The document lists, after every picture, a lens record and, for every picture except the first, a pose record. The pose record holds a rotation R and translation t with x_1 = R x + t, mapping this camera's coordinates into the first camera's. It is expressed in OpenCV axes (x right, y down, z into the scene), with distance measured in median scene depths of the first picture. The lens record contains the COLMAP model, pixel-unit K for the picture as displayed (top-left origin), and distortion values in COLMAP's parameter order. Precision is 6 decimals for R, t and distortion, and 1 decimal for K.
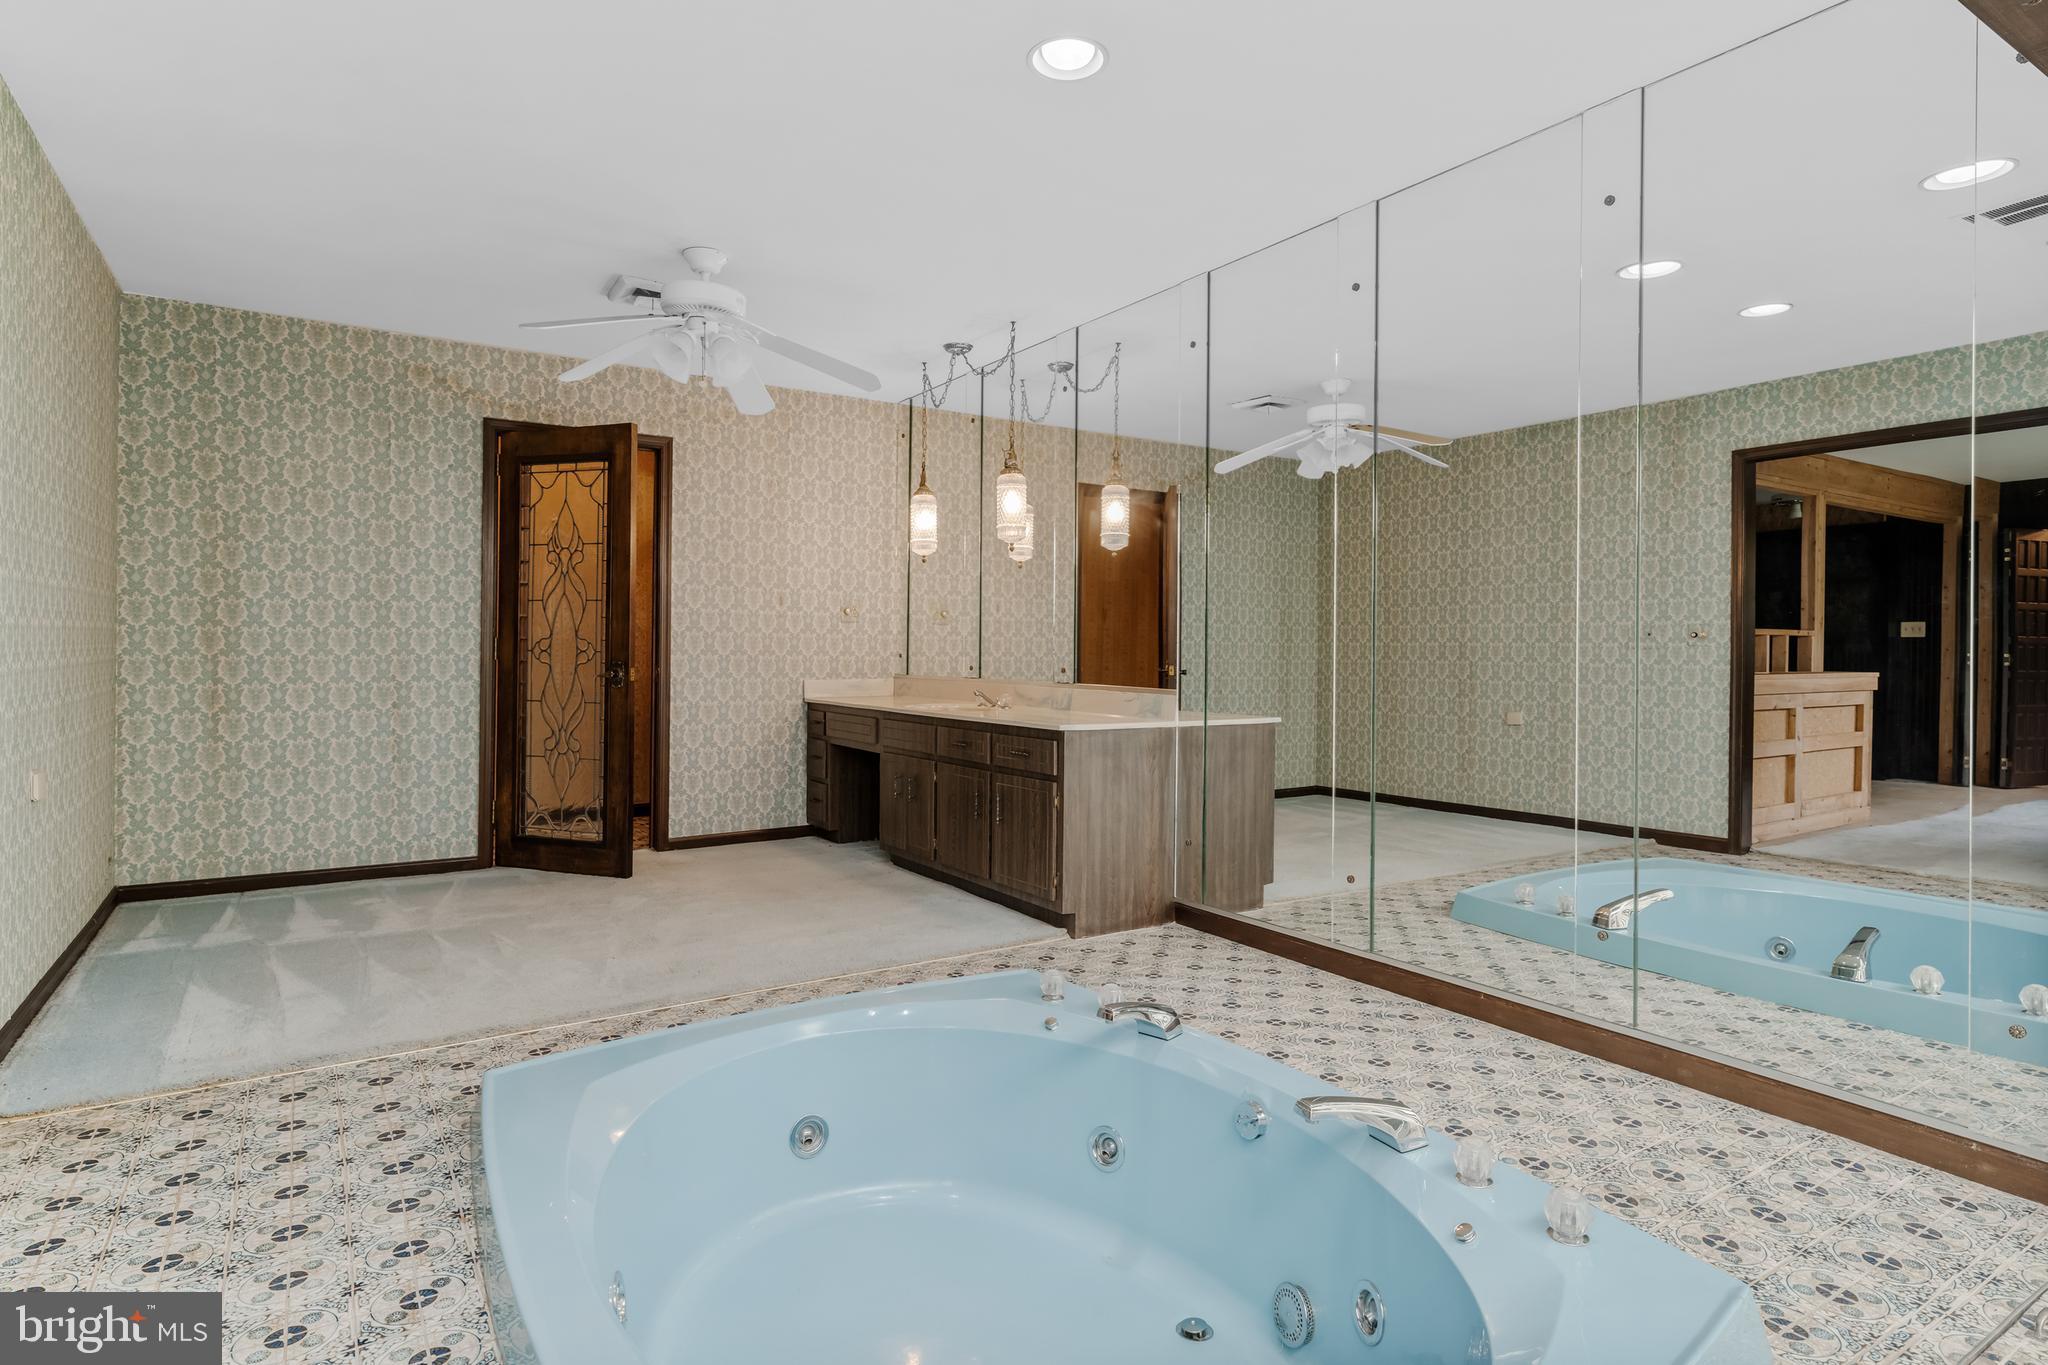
lens RADIAL K [[1078.1, 0, 1023.7], [0, 1078.1, 669.0], [0, 0, 1]] dist [0.003328, -0.001448]
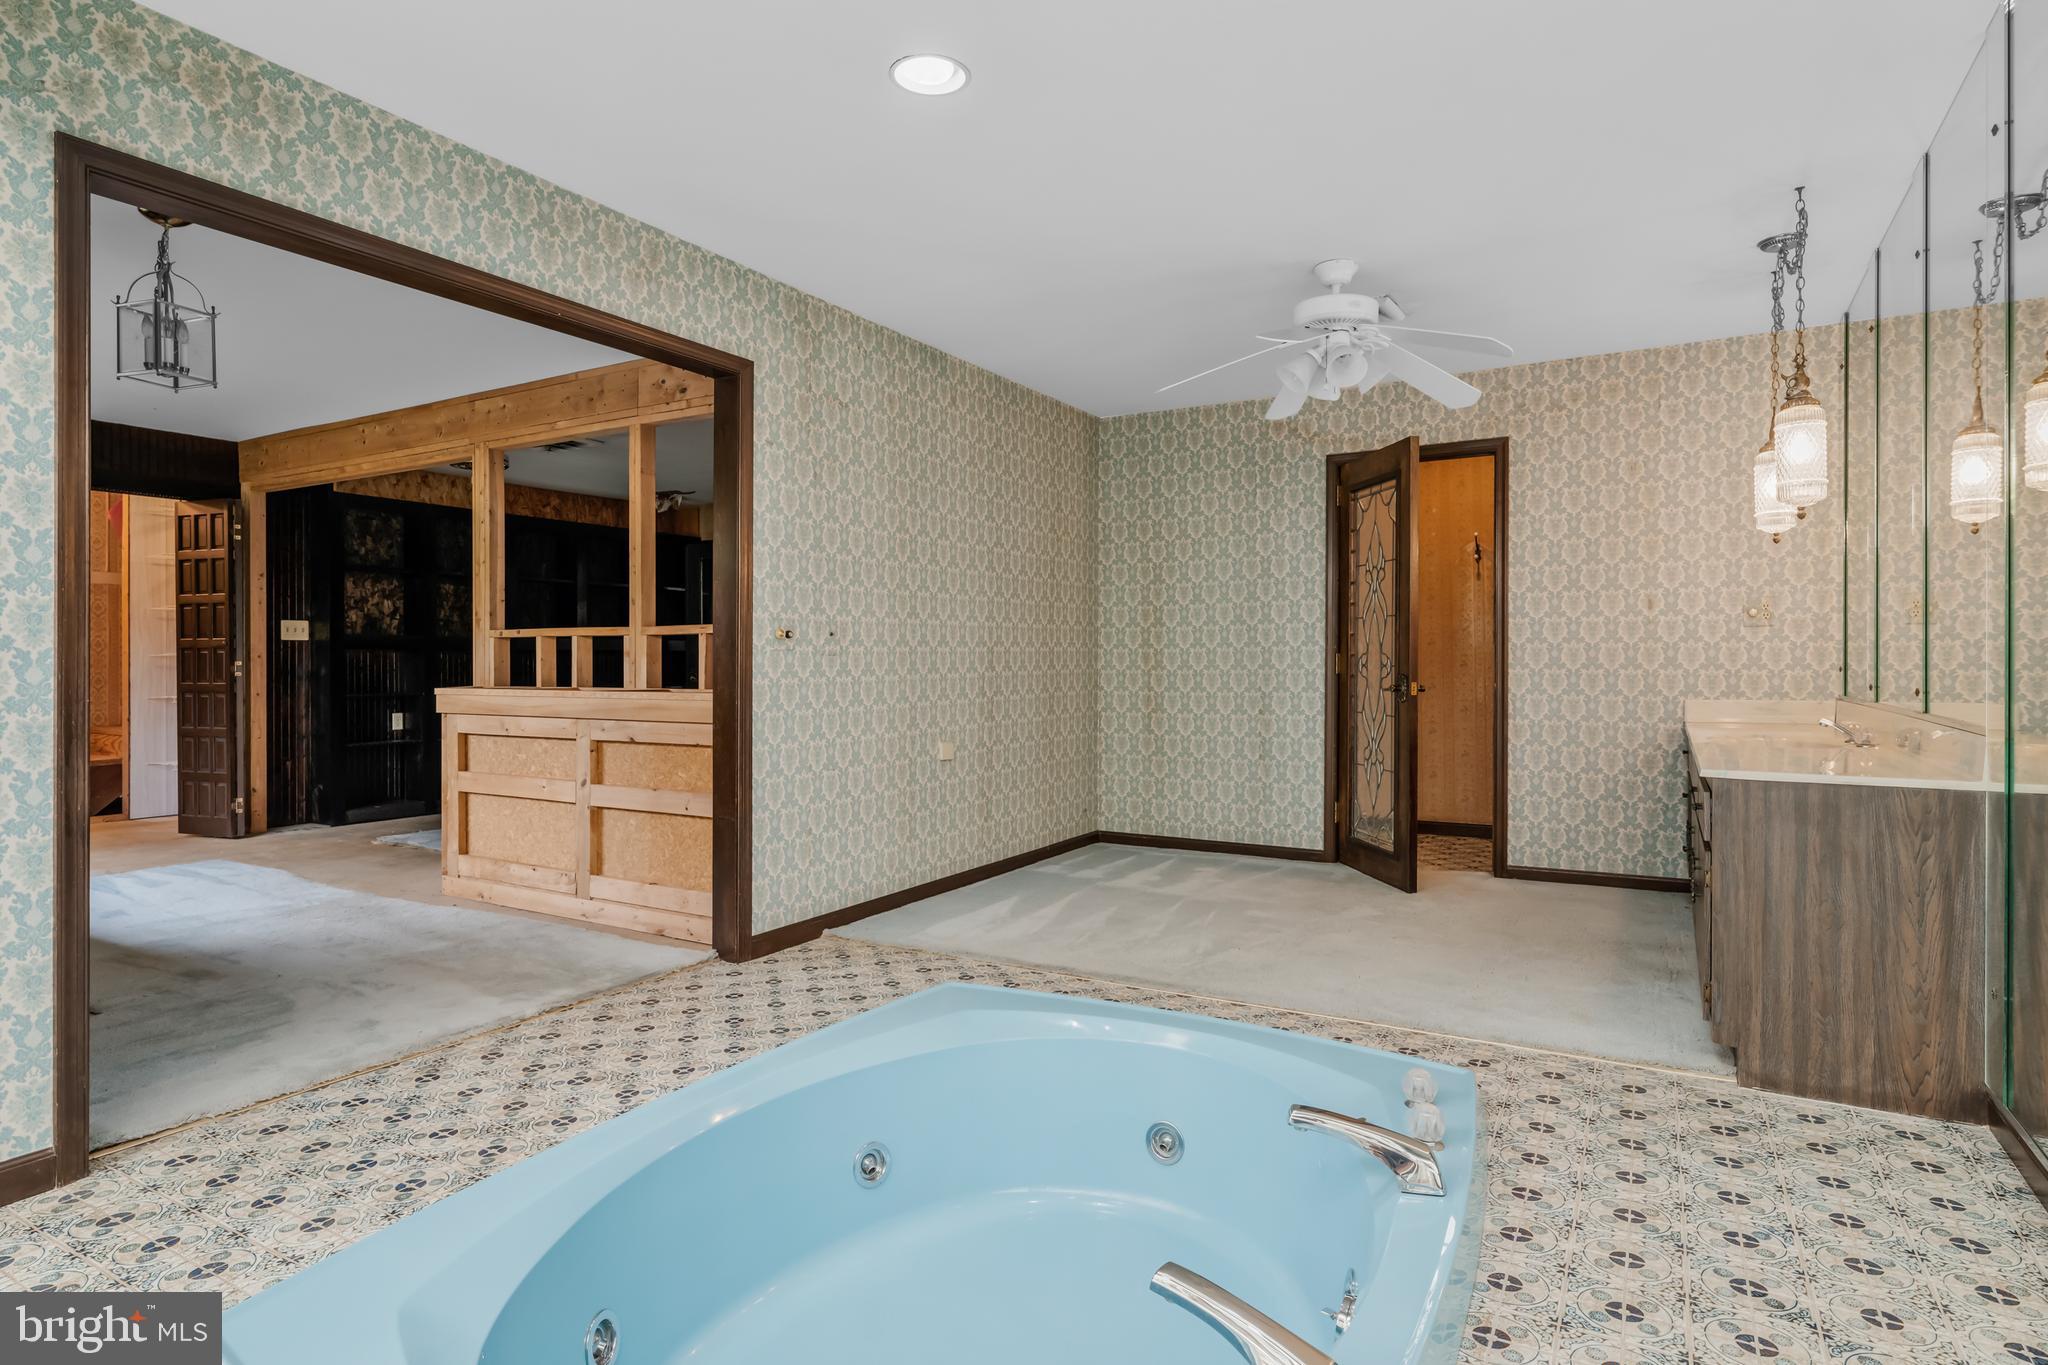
lens RADIAL K [[1078.1, 0, 1031.0], [0, 1078.1, 675.9], [0, 0, 1]] dist [0.003328, -0.001448]
pose [[0.460628, 0.004365, -0.887583, 0.354341], [-0.009542, 0.999954, -0.000034, -0.003425], [0.887542, 0.008485, 0.460648, 0.228023]]
